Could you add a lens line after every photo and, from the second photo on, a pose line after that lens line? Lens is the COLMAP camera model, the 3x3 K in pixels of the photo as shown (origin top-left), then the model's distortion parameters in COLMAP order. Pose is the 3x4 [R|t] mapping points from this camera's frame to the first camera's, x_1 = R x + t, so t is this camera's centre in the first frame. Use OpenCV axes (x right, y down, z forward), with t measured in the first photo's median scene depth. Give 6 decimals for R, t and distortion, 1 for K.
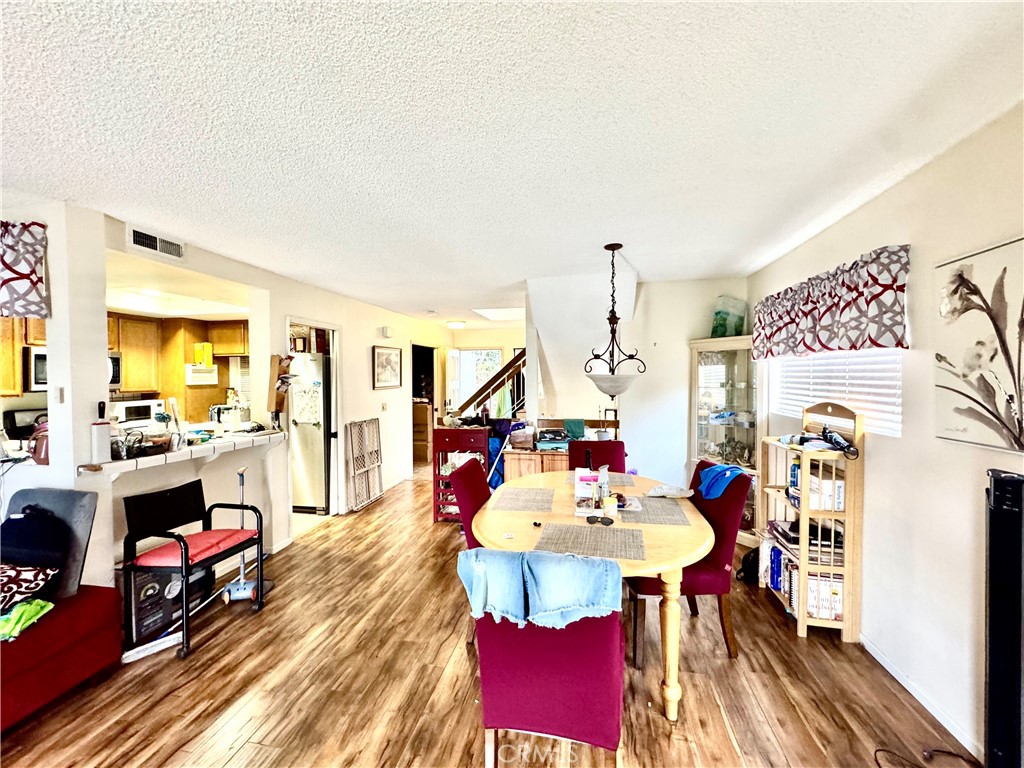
lens RADIAL K [[409.1, 0, 512.0], [0, 409.1, 383.3], [0, 0, 1]] dist [-0.002453, 0.000461]
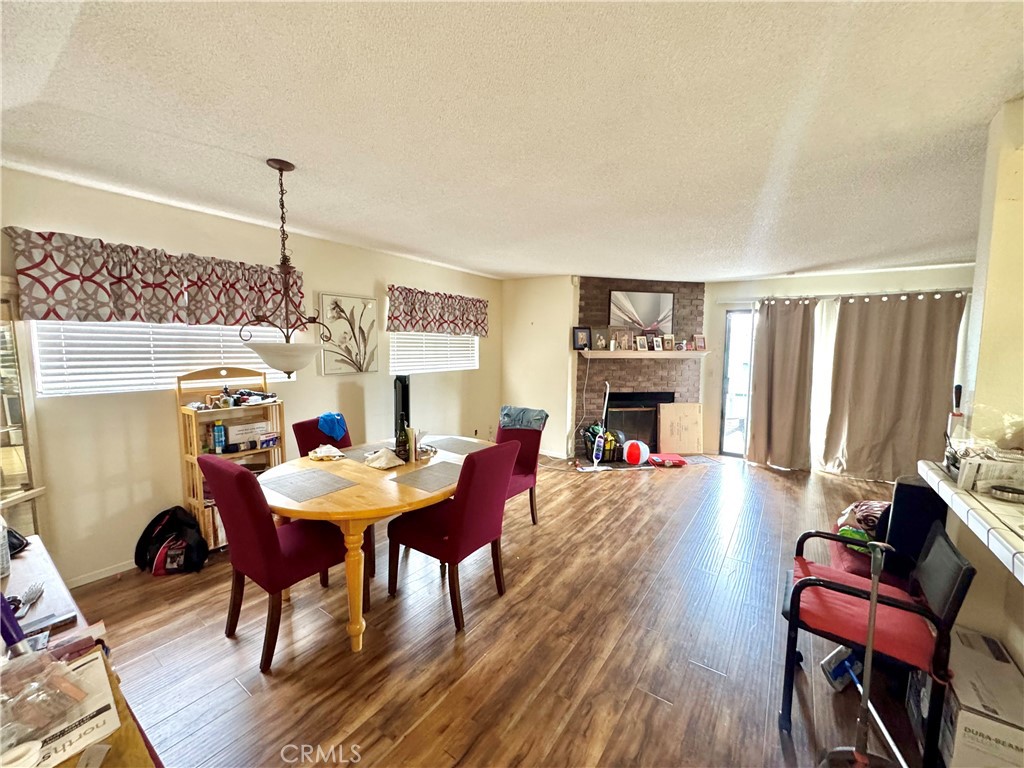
lens RADIAL K [[409.1, 0, 512.0], [0, 409.1, 383.3], [0, 0, 1]] dist [-0.002453, 0.000461]
pose [[-0.914405, -0.042435, 0.402571, -0.449027], [0.000385, 0.994399, 0.105693, -0.030314], [-0.404801, 0.096801, -0.909266, 1.597596]]
